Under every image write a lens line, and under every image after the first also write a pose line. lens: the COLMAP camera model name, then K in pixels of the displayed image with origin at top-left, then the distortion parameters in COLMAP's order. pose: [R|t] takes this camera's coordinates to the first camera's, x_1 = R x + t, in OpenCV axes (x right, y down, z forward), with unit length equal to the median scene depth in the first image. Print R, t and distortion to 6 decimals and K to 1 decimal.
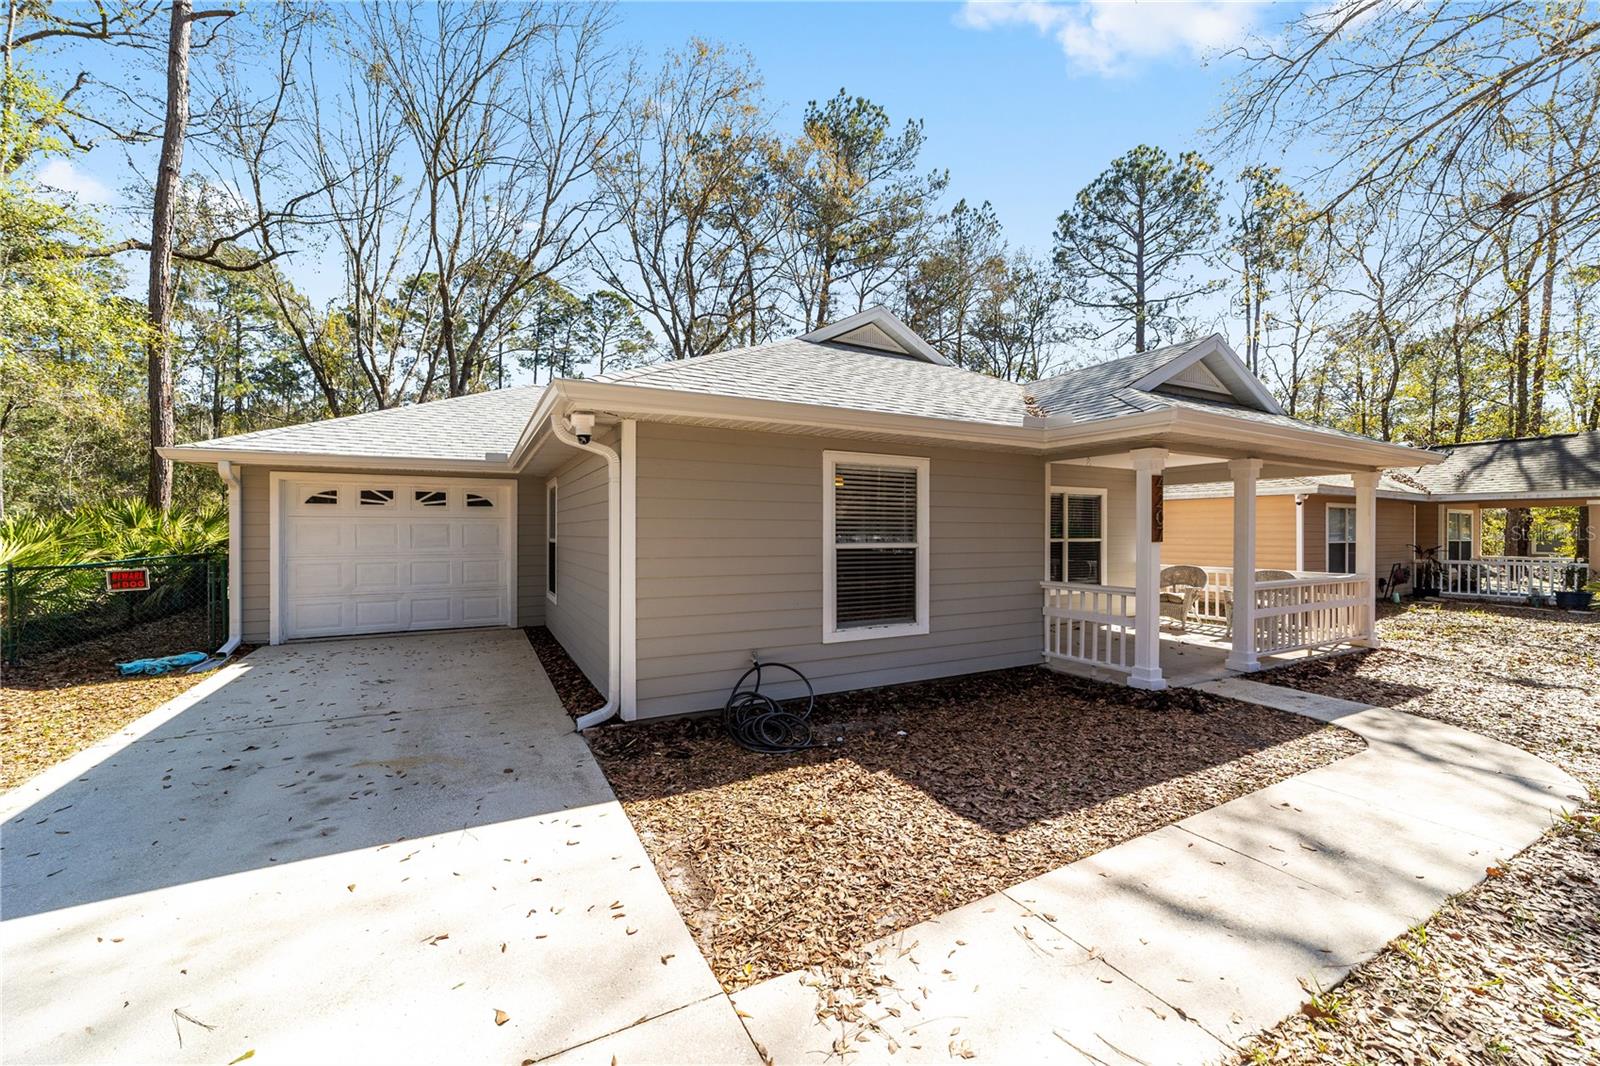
lens RADIAL K [[615.1, 0, 795.2], [0, 615.1, 530.1], [0, 0, 1]] dist [-0.010154, 0.004301]
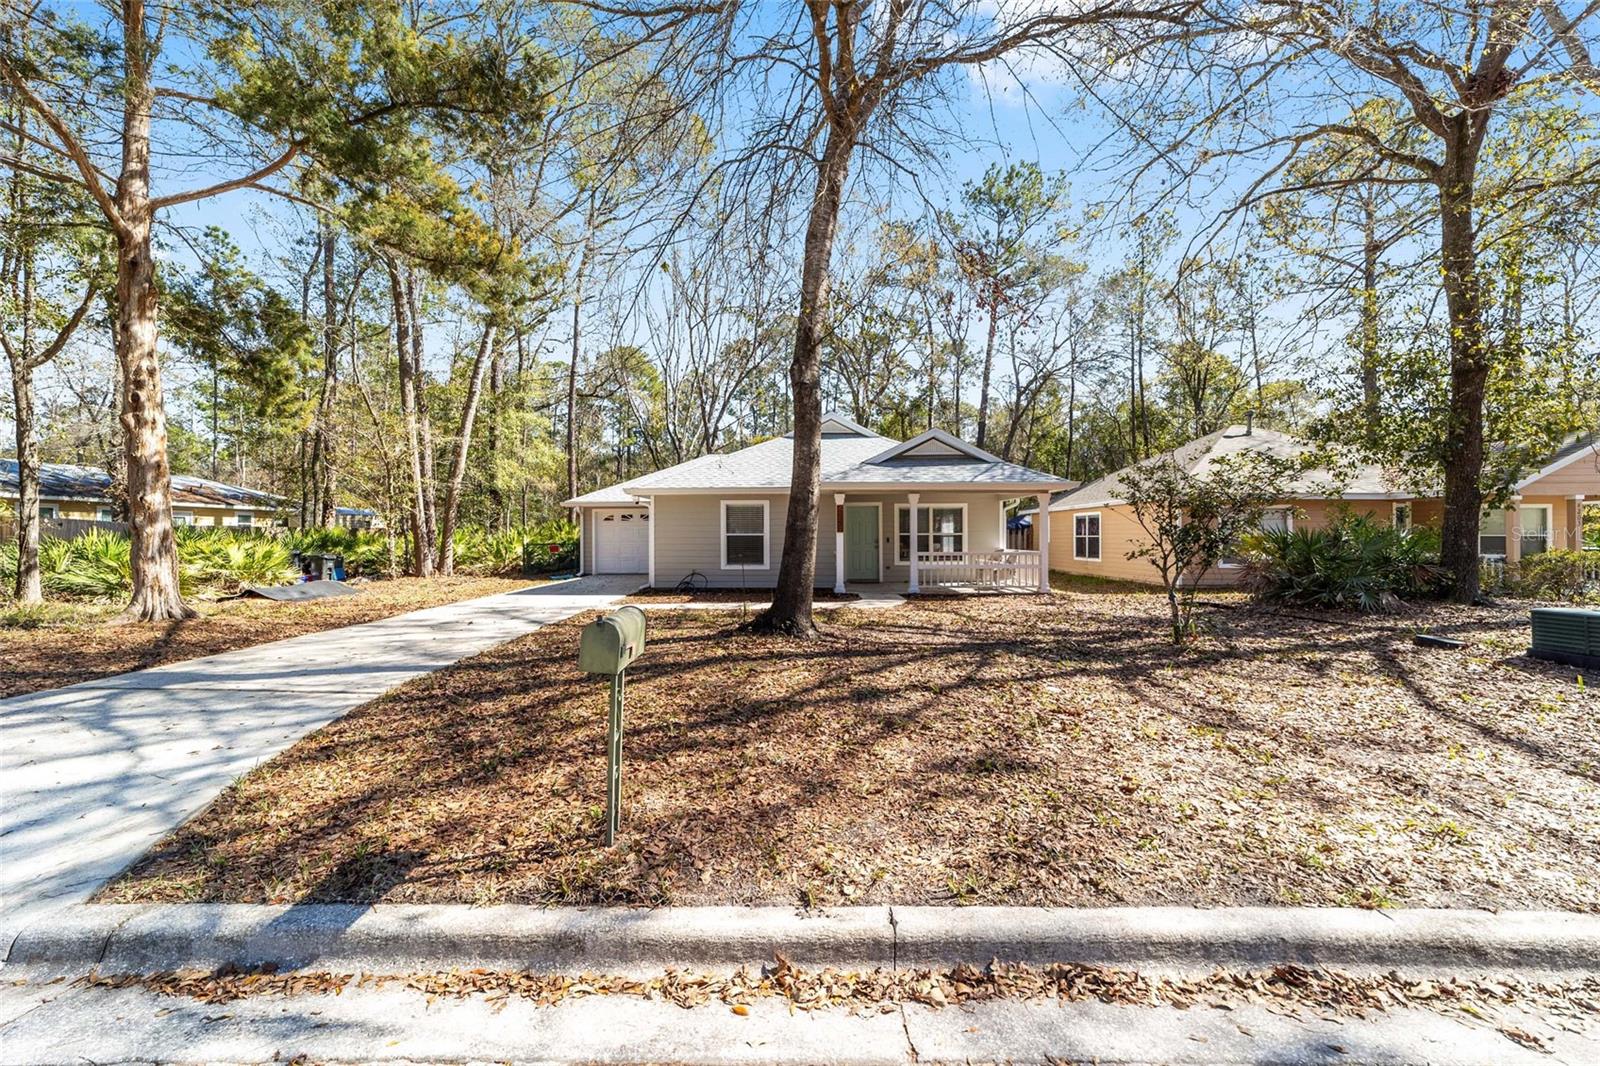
lens RADIAL K [[615.1, 0, 797.5], [0, 615.1, 535.1], [0, 0, 1]] dist [-0.010154, 0.004301]
pose [[0.880103, -0.003472, -0.474769, 1.101510], [0.004240, 0.999991, 0.000546, 0.018341], [0.474763, -0.002493, 0.880110, -0.848392]]
